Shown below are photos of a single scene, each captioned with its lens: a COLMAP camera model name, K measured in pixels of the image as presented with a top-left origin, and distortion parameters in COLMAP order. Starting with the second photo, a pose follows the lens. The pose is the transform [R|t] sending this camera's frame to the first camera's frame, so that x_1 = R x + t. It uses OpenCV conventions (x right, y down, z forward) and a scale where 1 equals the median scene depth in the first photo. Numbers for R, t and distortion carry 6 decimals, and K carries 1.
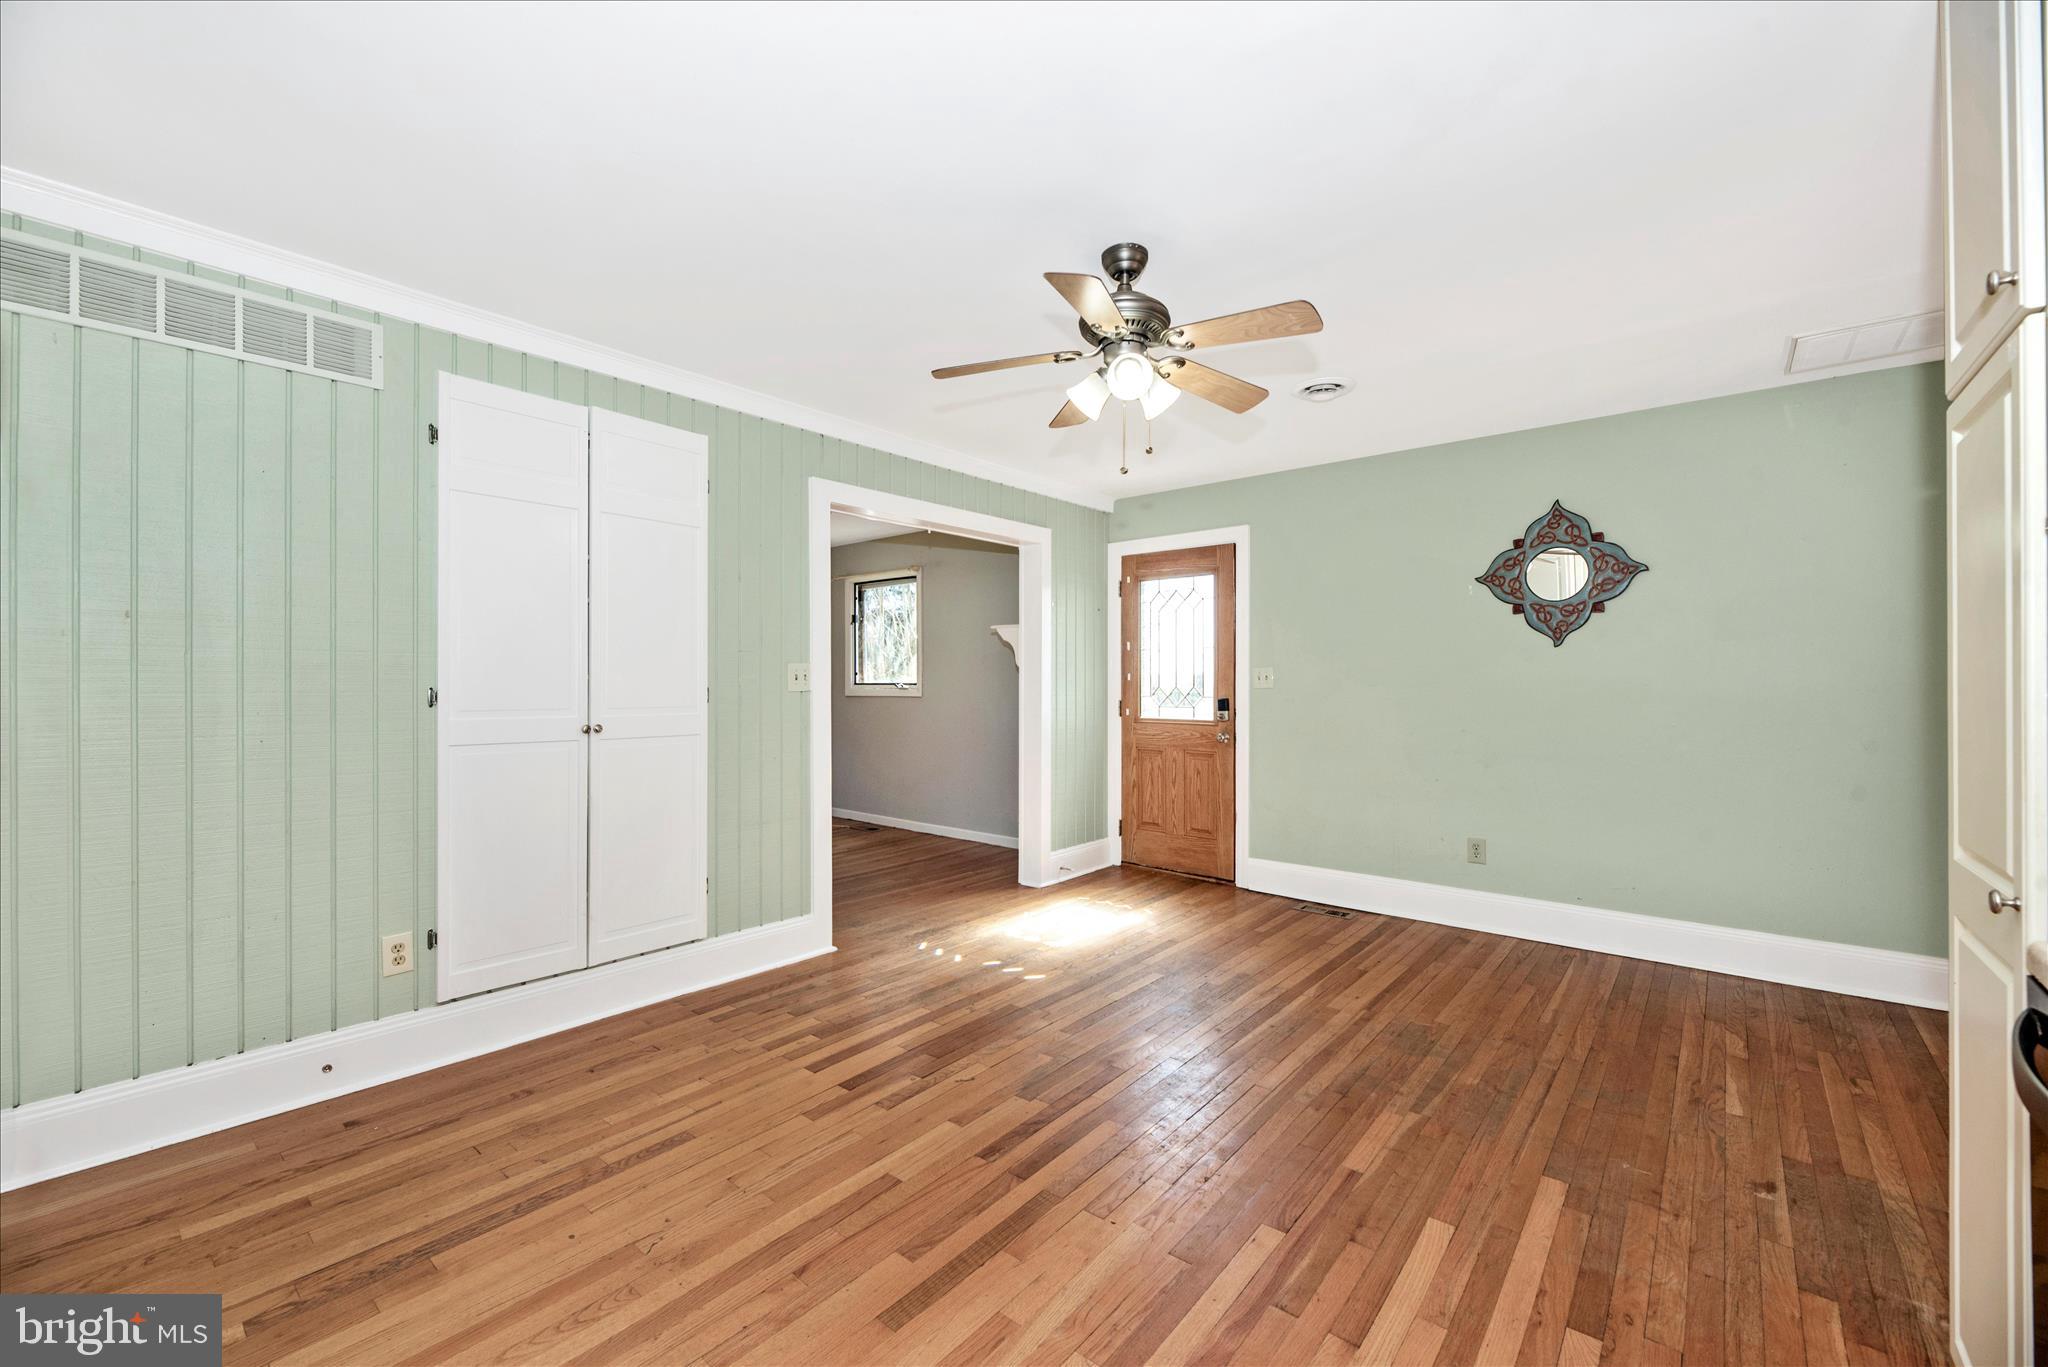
lens RADIAL K [[844.4, 0, 1013.9], [0, 844.4, 692.6], [0, 0, 1]] dist [-0.000097, -0.000860]
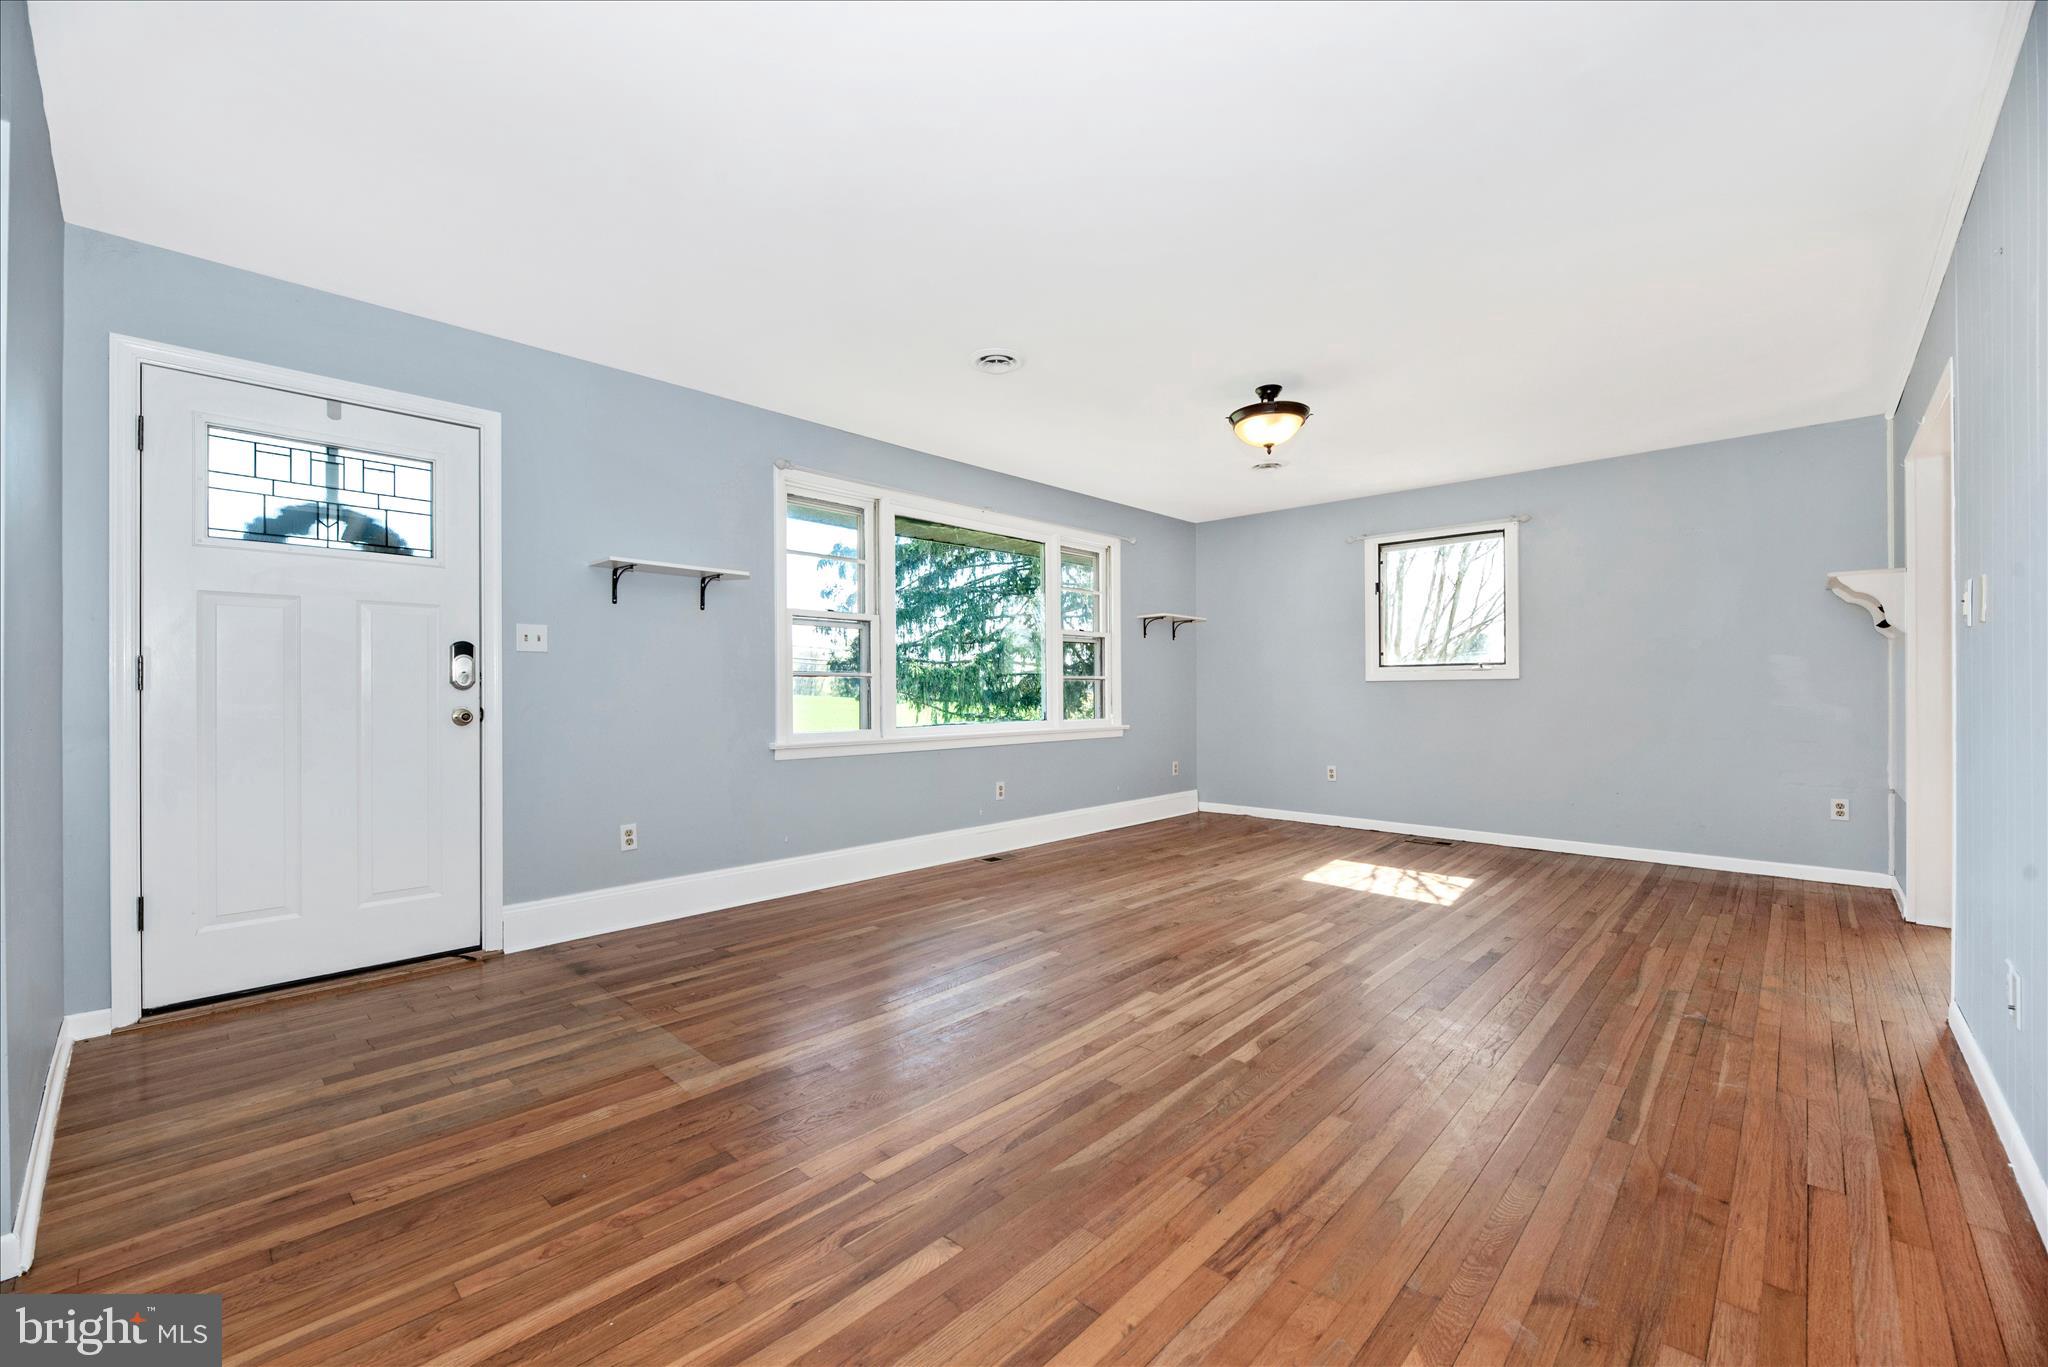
lens RADIAL K [[844.4, 0, 1031.5], [0, 844.4, 687.1], [0, 0, 1]] dist [-0.000097, -0.000860]
pose [[0.999361, -0.002947, -0.035613, -1.352905], [0.002251, 0.999806, -0.019545, 0.057032], [0.035664, 0.019453, 0.999175, 0.563550]]
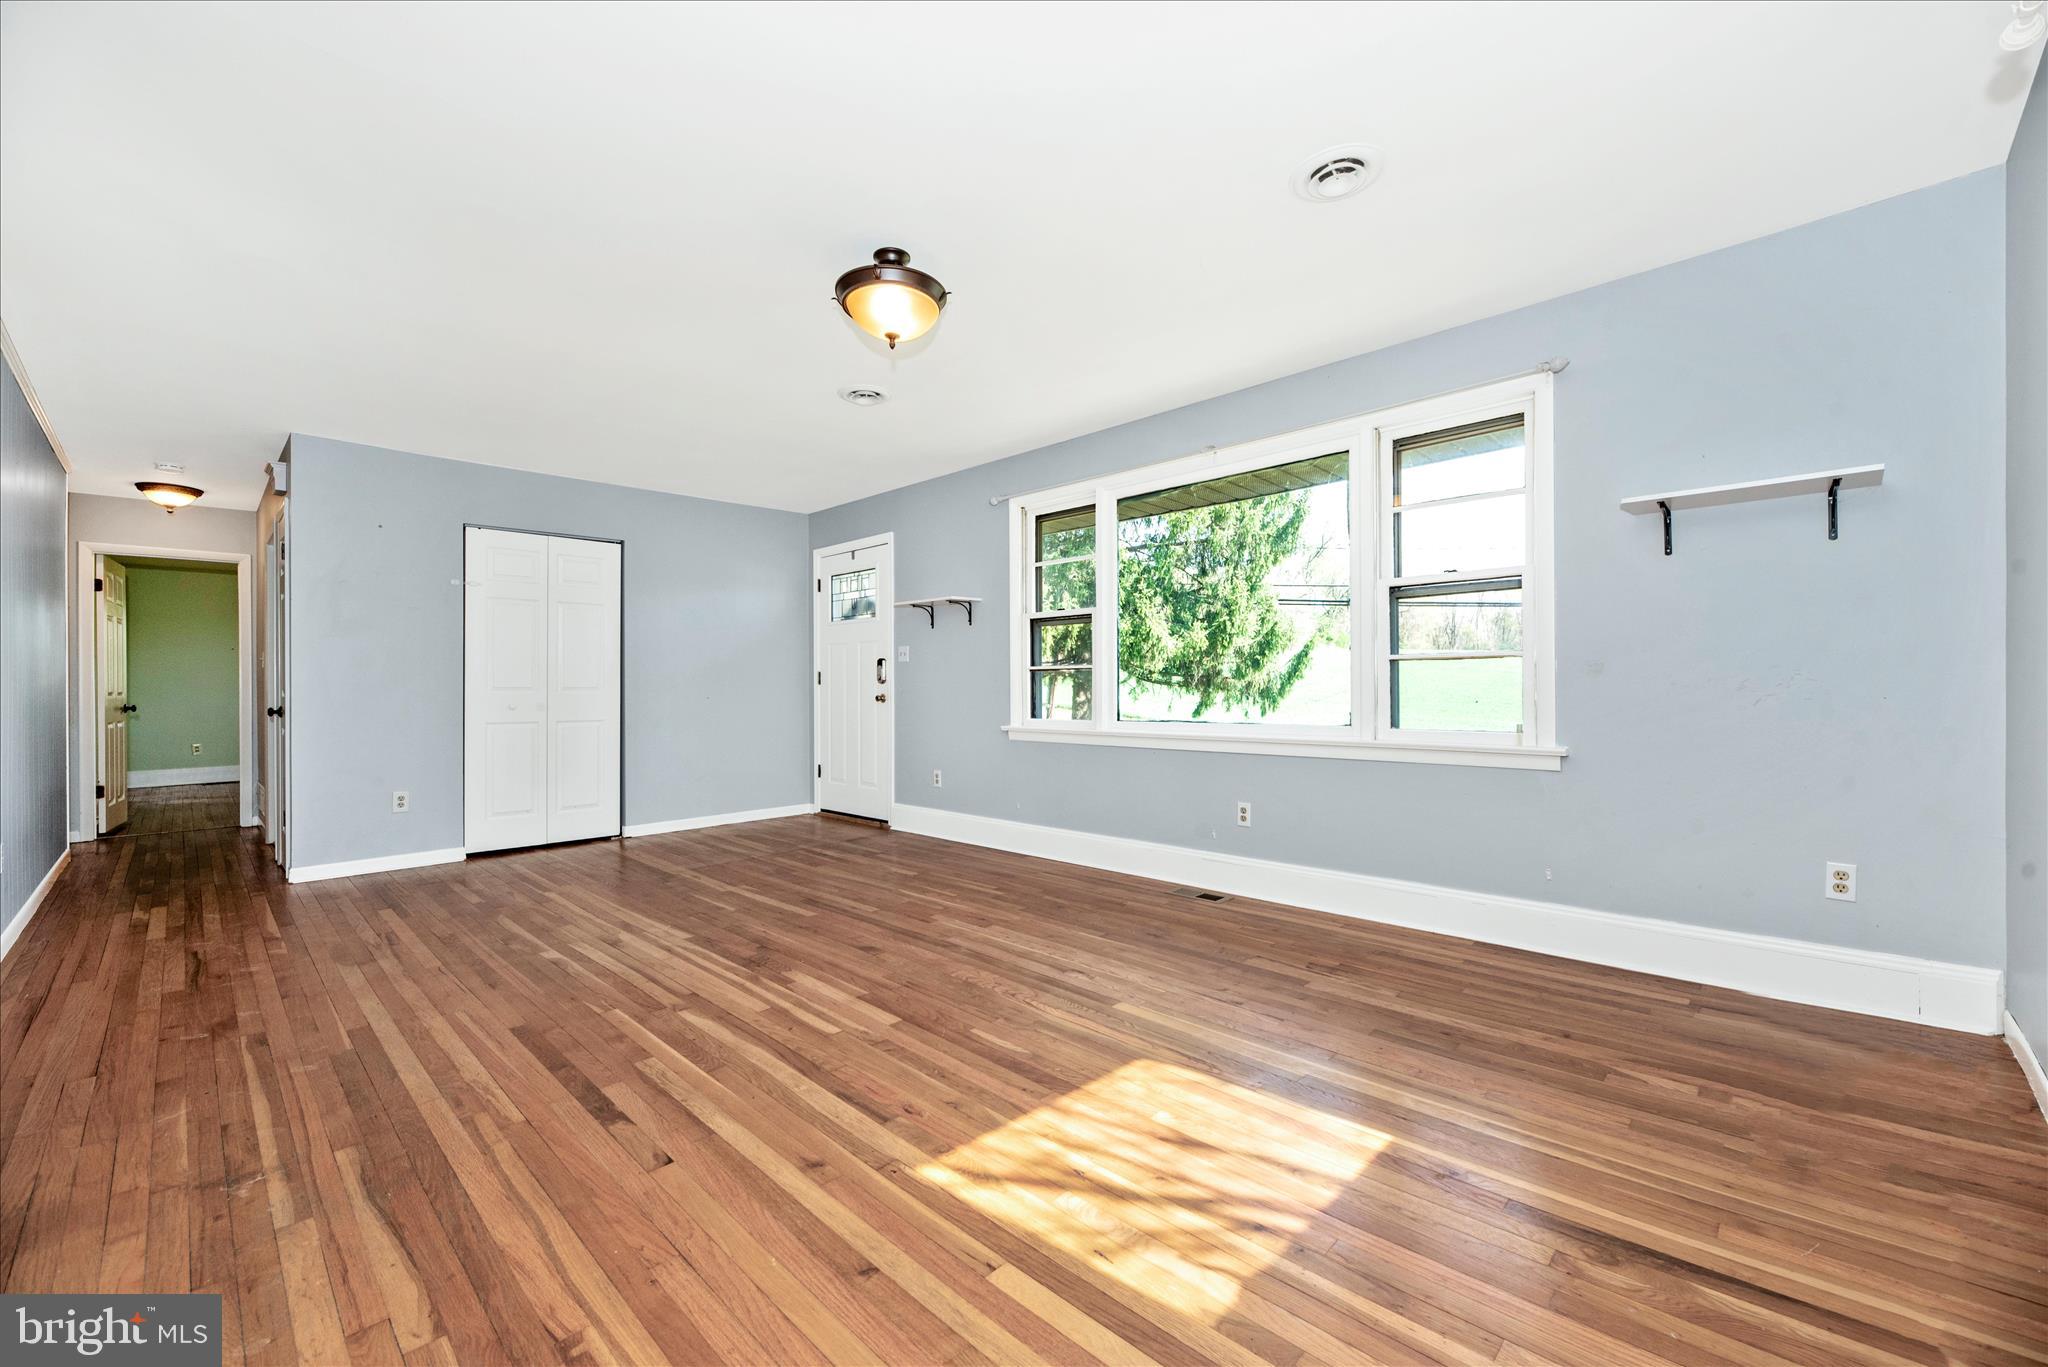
lens RADIAL K [[826.1, 0, 1006.7], [0, 826.1, 685.9], [0, 0, 1]] dist [0.000462, -0.001975]
pose [[-0.080643, 0.001639, -0.996742, -0.105978], [-0.005251, 0.999984, 0.002069, 0.035722], [0.996729, 0.005401, -0.080634, 2.121637]]
